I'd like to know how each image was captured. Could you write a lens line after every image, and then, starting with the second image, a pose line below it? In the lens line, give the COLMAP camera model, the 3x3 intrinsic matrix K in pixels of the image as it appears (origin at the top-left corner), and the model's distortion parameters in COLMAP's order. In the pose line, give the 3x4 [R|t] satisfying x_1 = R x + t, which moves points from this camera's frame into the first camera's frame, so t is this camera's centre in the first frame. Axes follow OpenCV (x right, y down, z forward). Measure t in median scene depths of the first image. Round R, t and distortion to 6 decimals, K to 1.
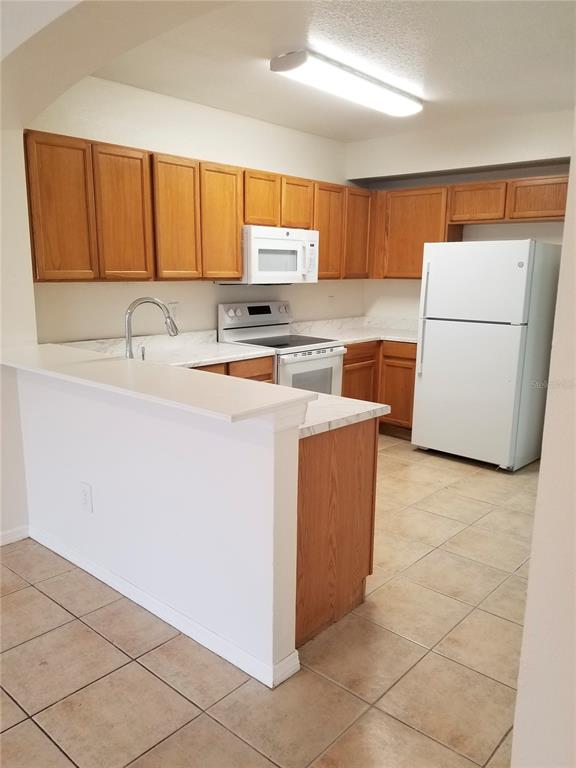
lens RADIAL K [[603.2, 0, 289.2], [0, 603.2, 405.2], [0, 0, 1]] dist [0.014097, -0.000674]
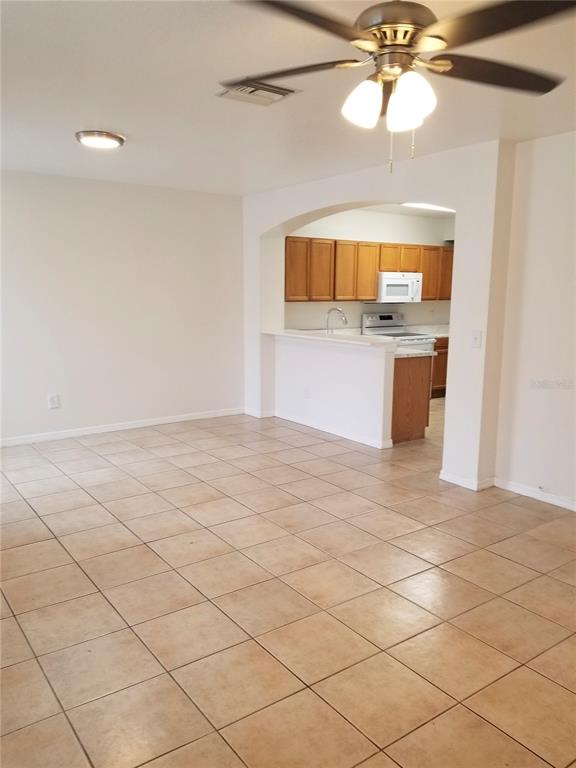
lens RADIAL K [[602.1, 0, 288.0], [0, 602.1, 384.0], [0, 0, 1]] dist [0.140155, -0.001416]
pose [[0.975167, 0.033361, -0.218943, 0.073120], [-0.048241, 0.996849, -0.062970, 0.180754], [0.216152, 0.071968, 0.973704, -0.867085]]
